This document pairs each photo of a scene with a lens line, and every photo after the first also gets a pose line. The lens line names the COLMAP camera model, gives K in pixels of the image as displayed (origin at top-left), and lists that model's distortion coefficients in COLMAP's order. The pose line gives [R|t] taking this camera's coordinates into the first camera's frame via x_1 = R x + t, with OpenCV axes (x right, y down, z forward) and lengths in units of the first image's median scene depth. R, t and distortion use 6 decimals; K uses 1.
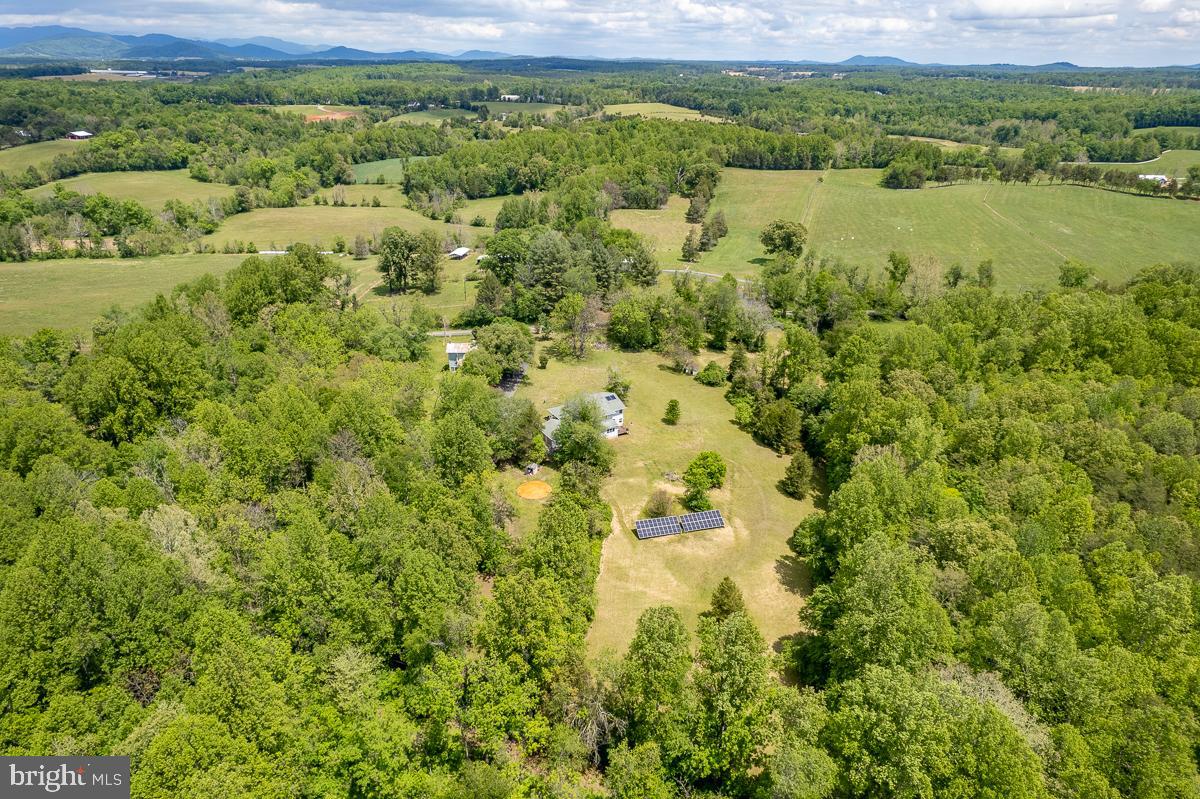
lens RADIAL K [[774.1, 0, 603.8], [0, 774.1, 400.9], [0, 0, 1]] dist [-0.074836, 0.068457]
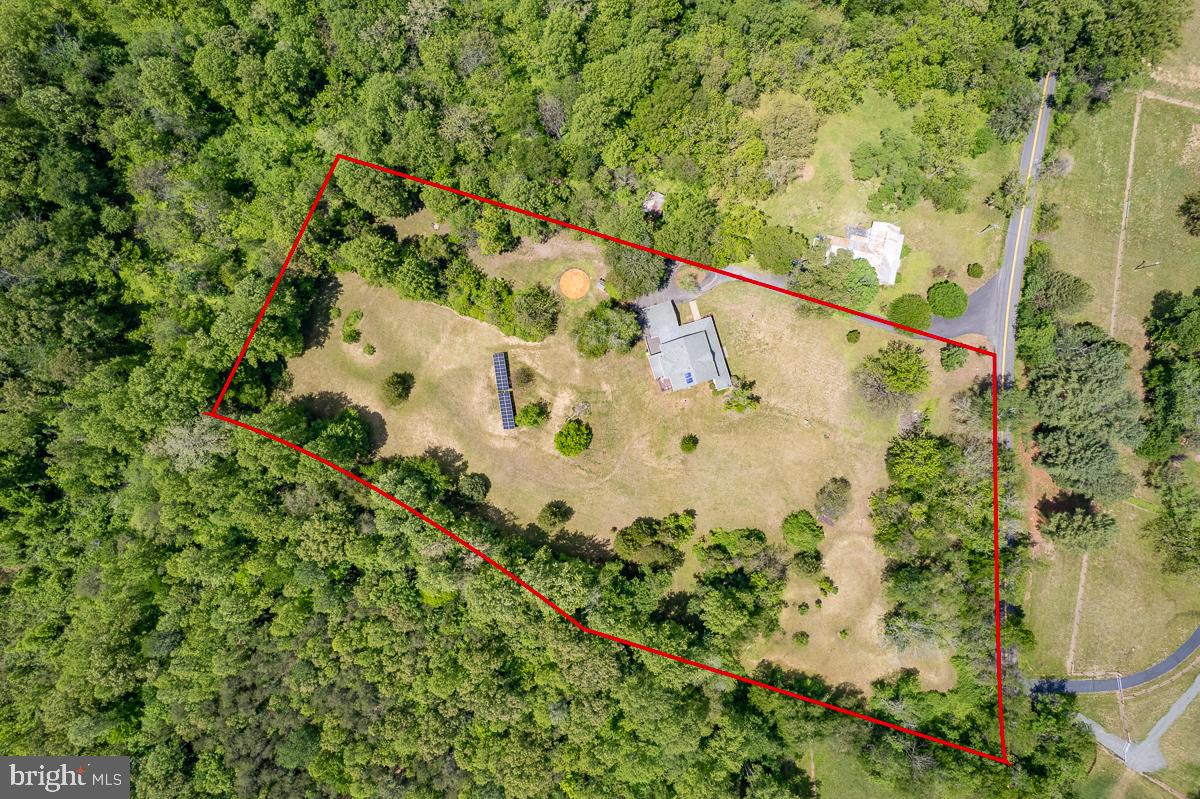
lens RADIAL K [[774.1, 0, 603.8], [0, 774.1, 400.9], [0, 0, 1]] dist [-0.074836, 0.068457]
pose [[-0.235159, 0.971948, -0.004217, 0.020241], [-0.401518, -0.093193, 0.911097, -0.259480], [0.885146, 0.215946, 0.412170, 0.157354]]
